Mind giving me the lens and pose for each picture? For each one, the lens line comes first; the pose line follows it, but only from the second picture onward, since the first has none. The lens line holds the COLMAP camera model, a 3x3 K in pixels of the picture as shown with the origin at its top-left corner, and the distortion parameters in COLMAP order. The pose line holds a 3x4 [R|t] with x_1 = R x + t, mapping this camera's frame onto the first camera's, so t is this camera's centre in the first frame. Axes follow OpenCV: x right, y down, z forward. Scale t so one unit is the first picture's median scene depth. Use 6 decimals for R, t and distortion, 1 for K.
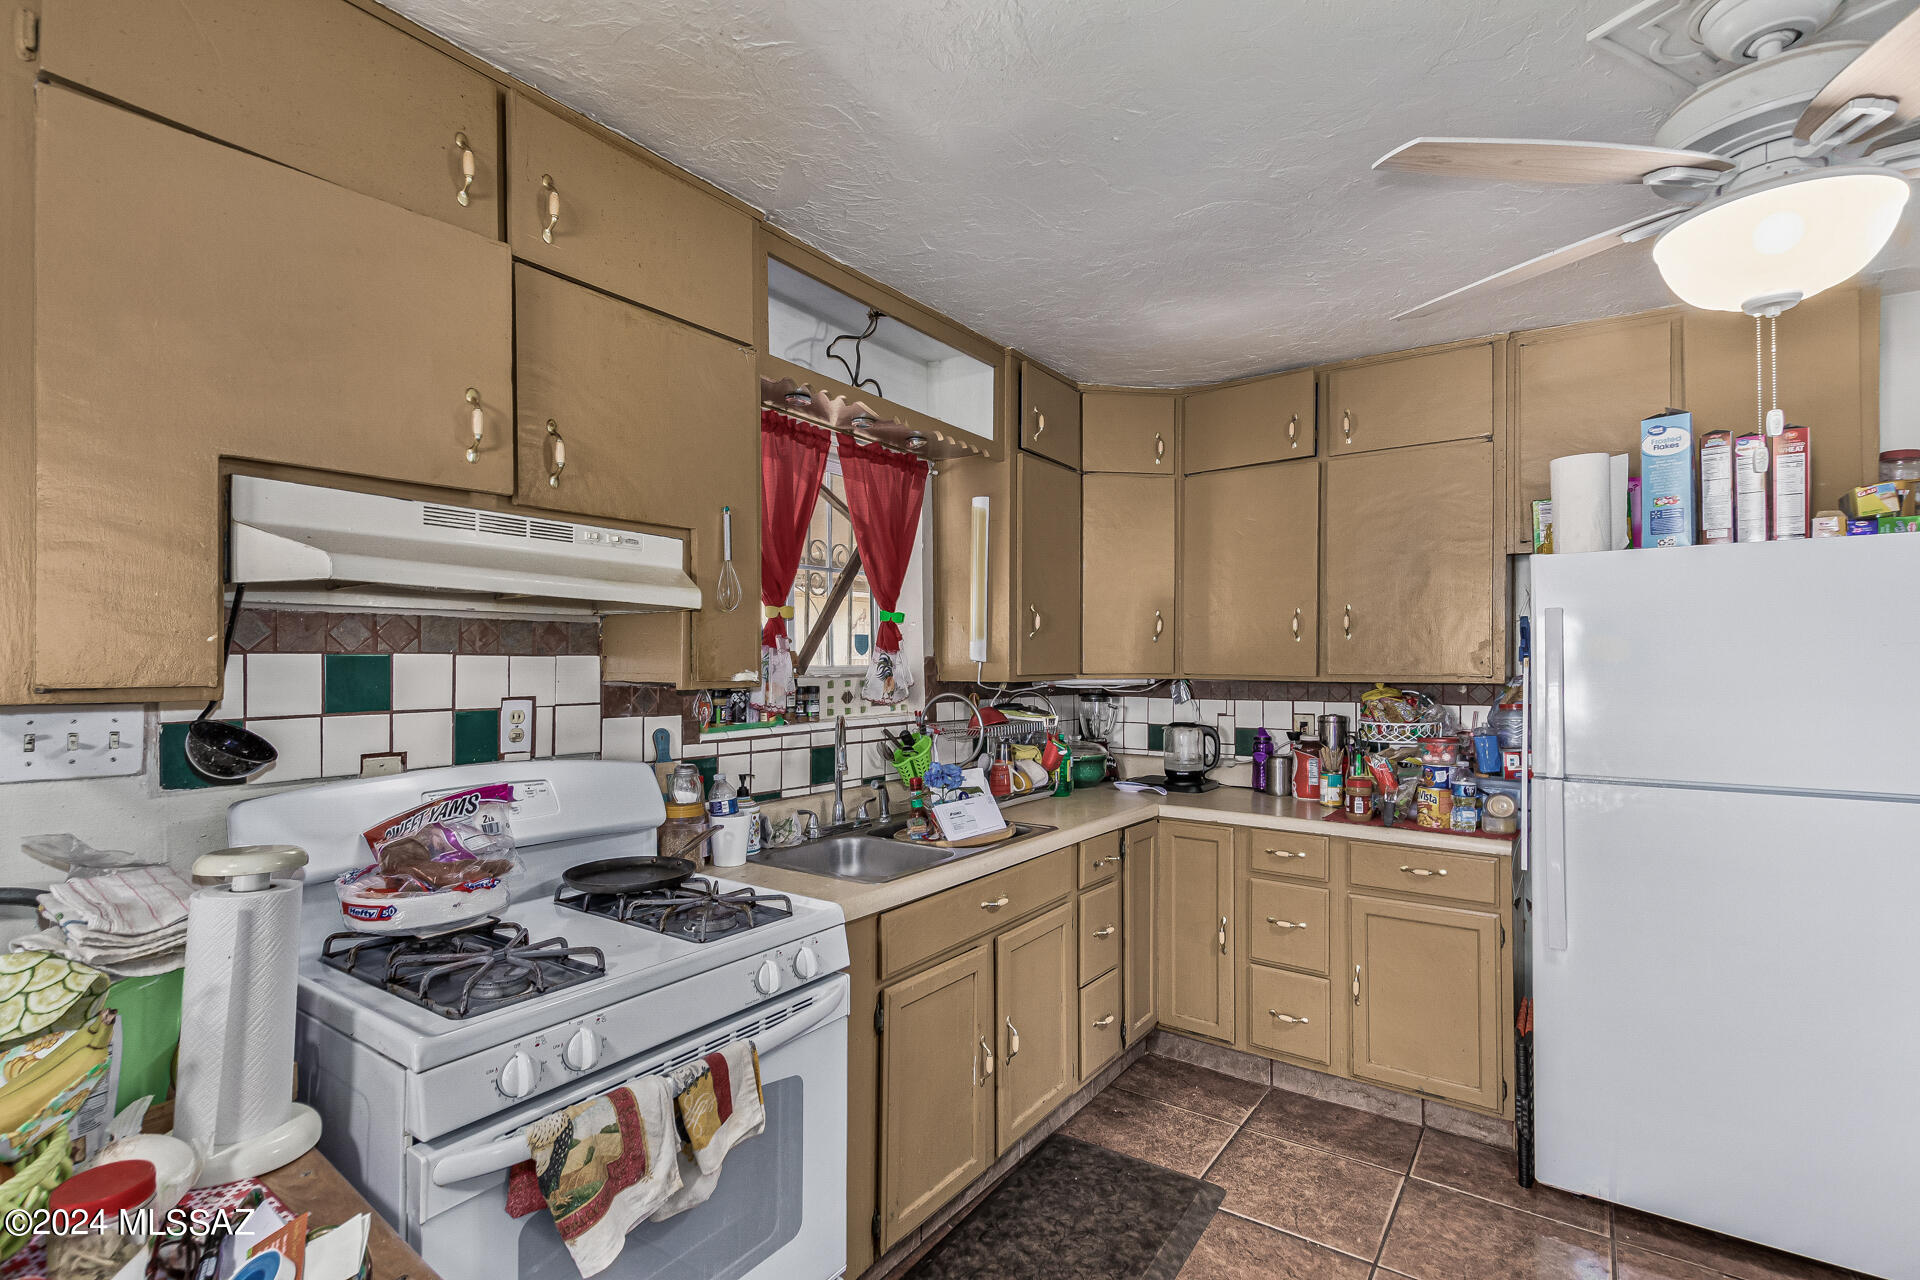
lens RADIAL K [[890.9, 0, 959.6], [0, 890.9, 650.5], [0, 0, 1]] dist [0.002508, 0.000214]
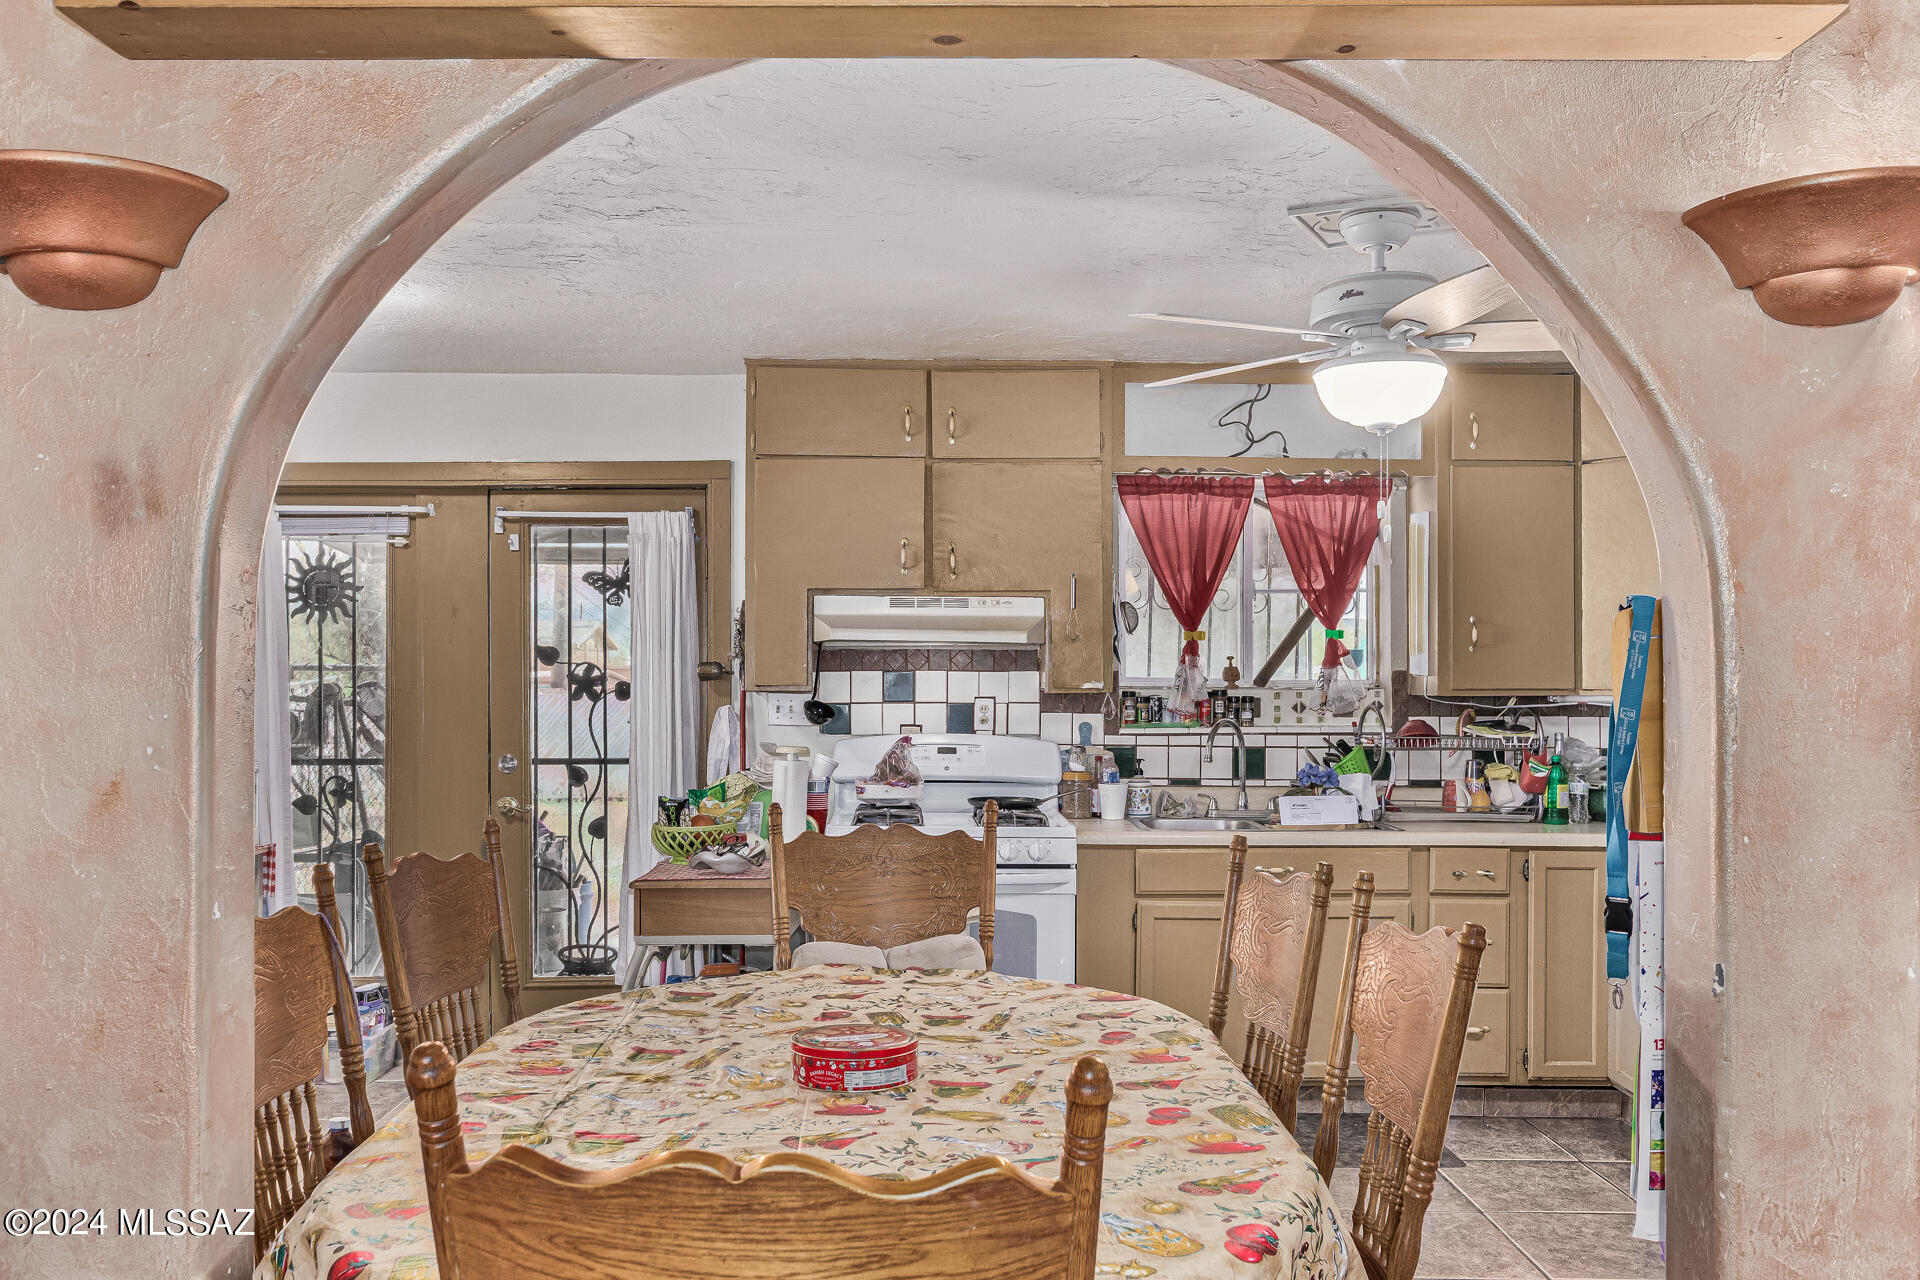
lens RADIAL K [[1880.4, 0, 960.6], [0, 1880.4, 646.0], [0, 0, 1]] dist [-0.015860, 0.000000]
pose [[0.574379, -0.012215, -0.818499, 2.166882], [0.009170, 0.999922, -0.008488, -0.011360], [0.818538, -0.002631, 0.574446, -0.960193]]
